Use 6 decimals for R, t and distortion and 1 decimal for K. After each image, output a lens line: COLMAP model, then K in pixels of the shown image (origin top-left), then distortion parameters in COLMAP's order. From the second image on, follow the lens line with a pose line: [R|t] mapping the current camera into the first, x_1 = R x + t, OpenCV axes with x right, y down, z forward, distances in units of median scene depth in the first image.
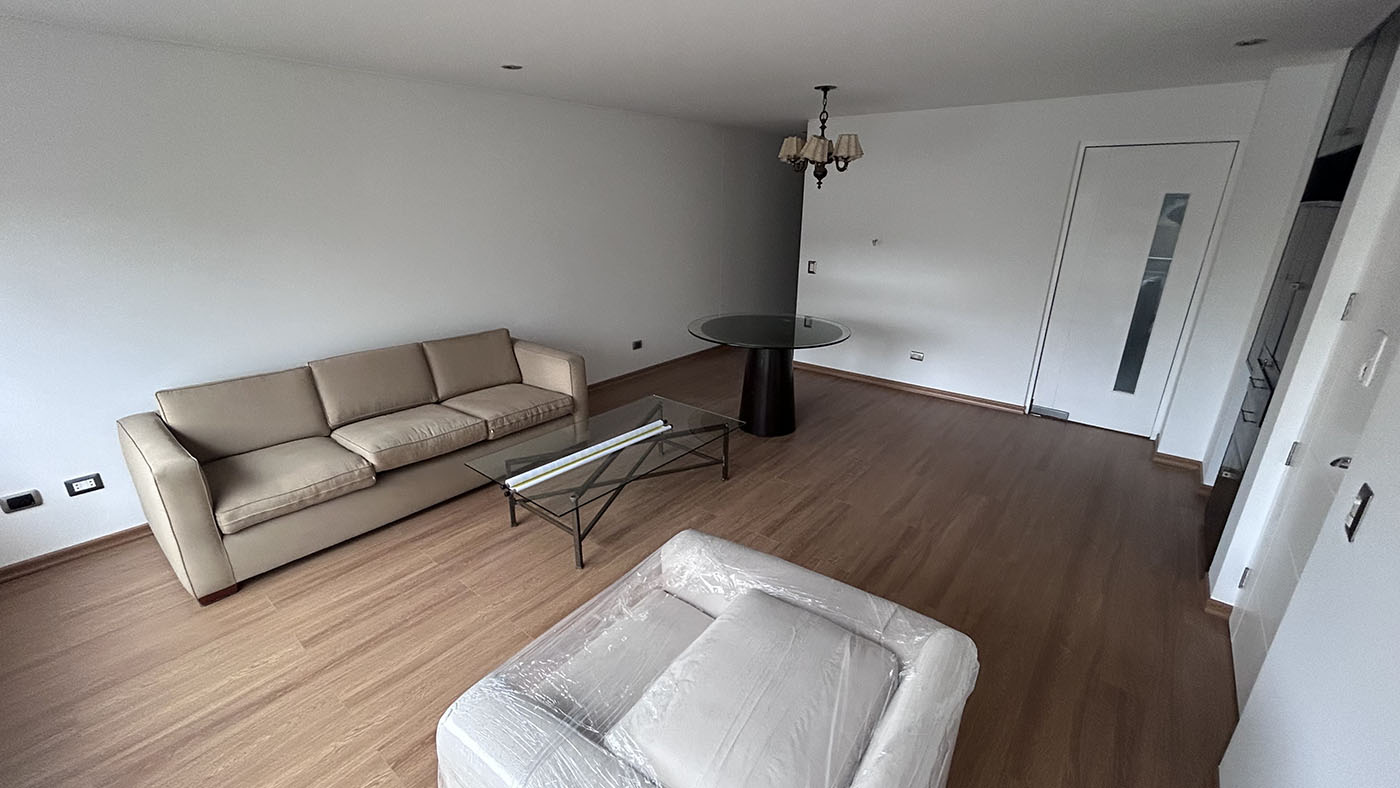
lens RADIAL K [[565.7, 0, 696.8], [0, 565.7, 394.2], [0, 0, 1]] dist [-0.000402, 0.000000]
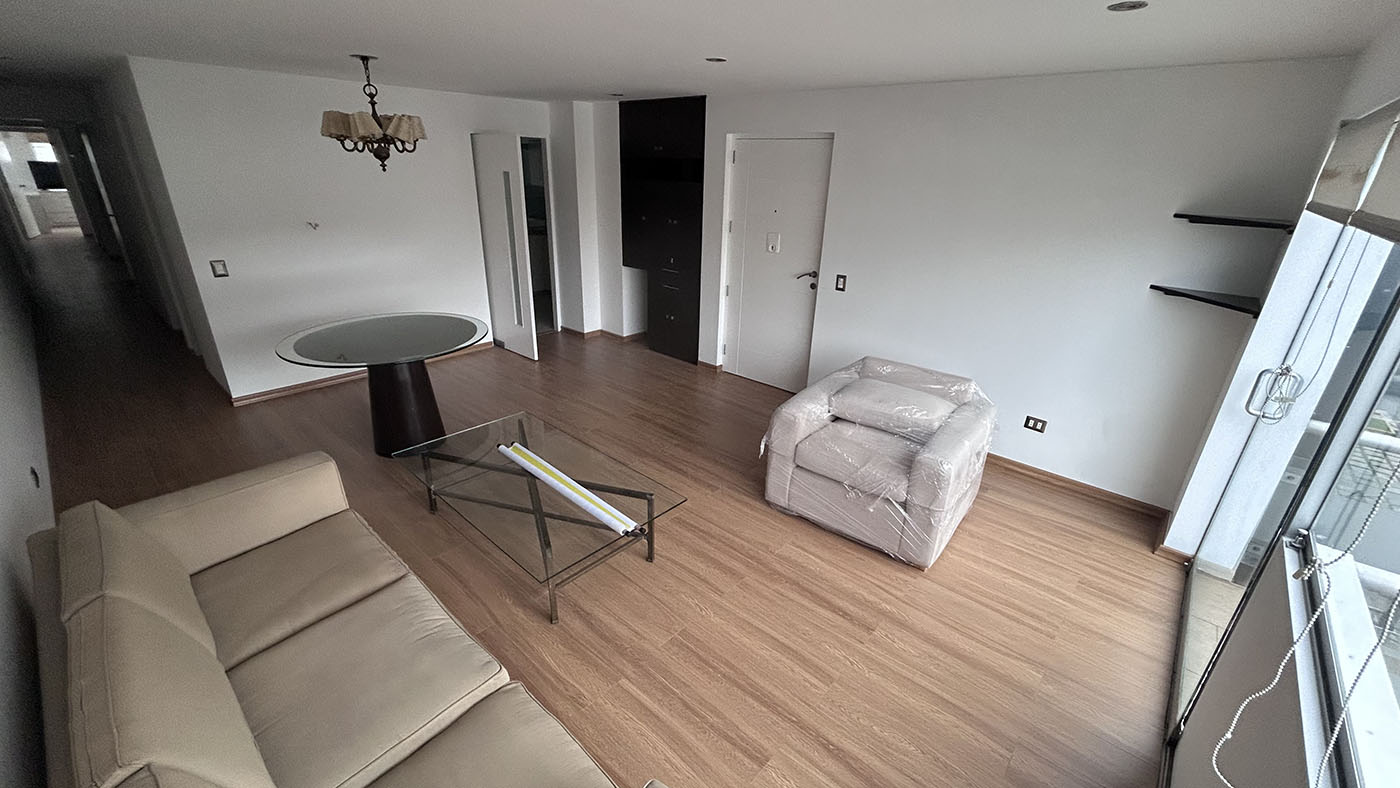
lens RADIAL K [[568.1, 0, 696.6], [0, 568.1, 394.8], [0, 0, 1]] dist [0.000355, -0.000005]
pose [[0.040713, -0.380755, 0.923779, -0.946193], [0.299564, 0.886666, 0.352255, -0.277399], [-0.953207, 0.262390, 0.150159, 0.612097]]
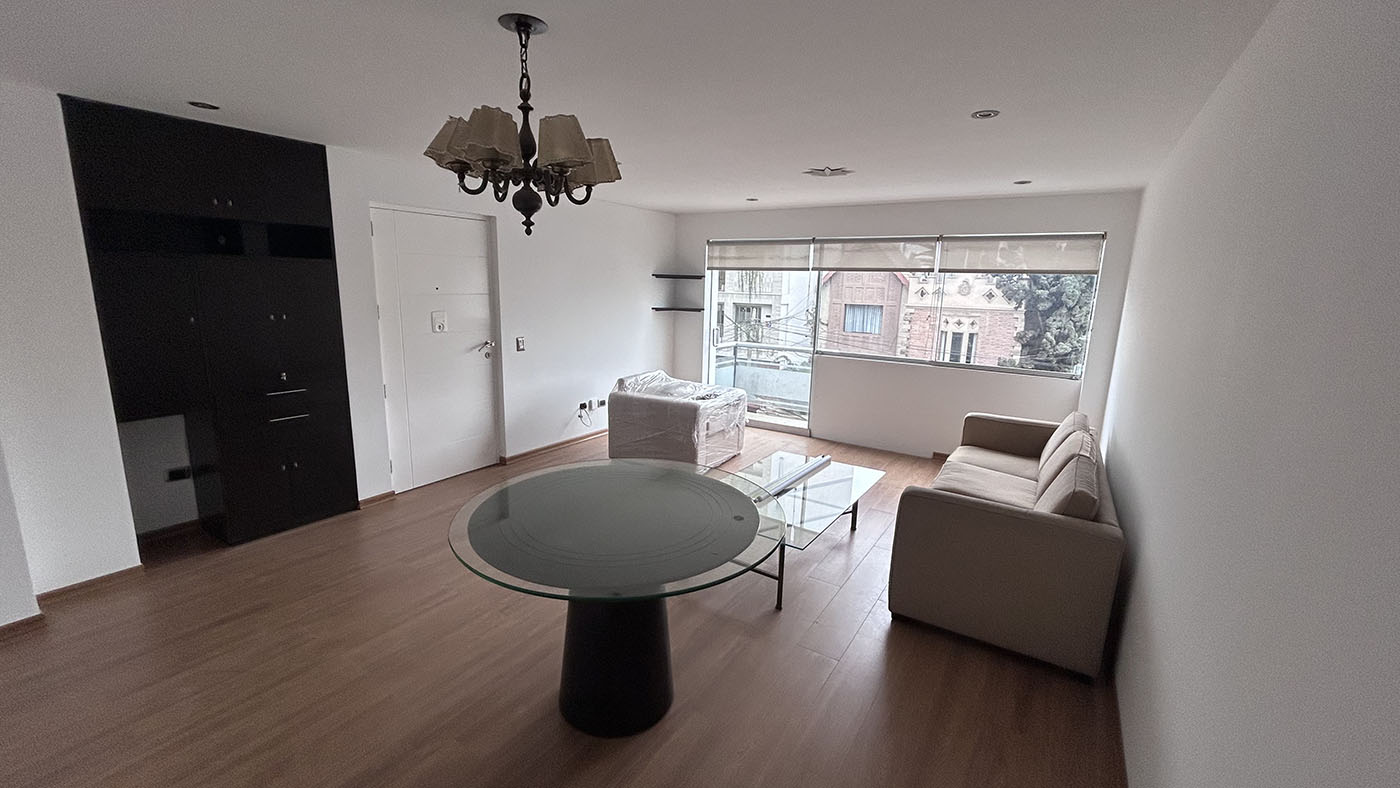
lens RADIAL K [[565.7, 0, 696.8], [0, 565.7, 394.2], [0, 0, 1]] dist [-0.000402, 0.000000]
pose [[-0.993130, -0.006275, -0.116848, 0.166919], [-0.064563, 0.862194, 0.502446, -0.632969], [0.097593, 0.506539, -0.856676, 1.898952]]
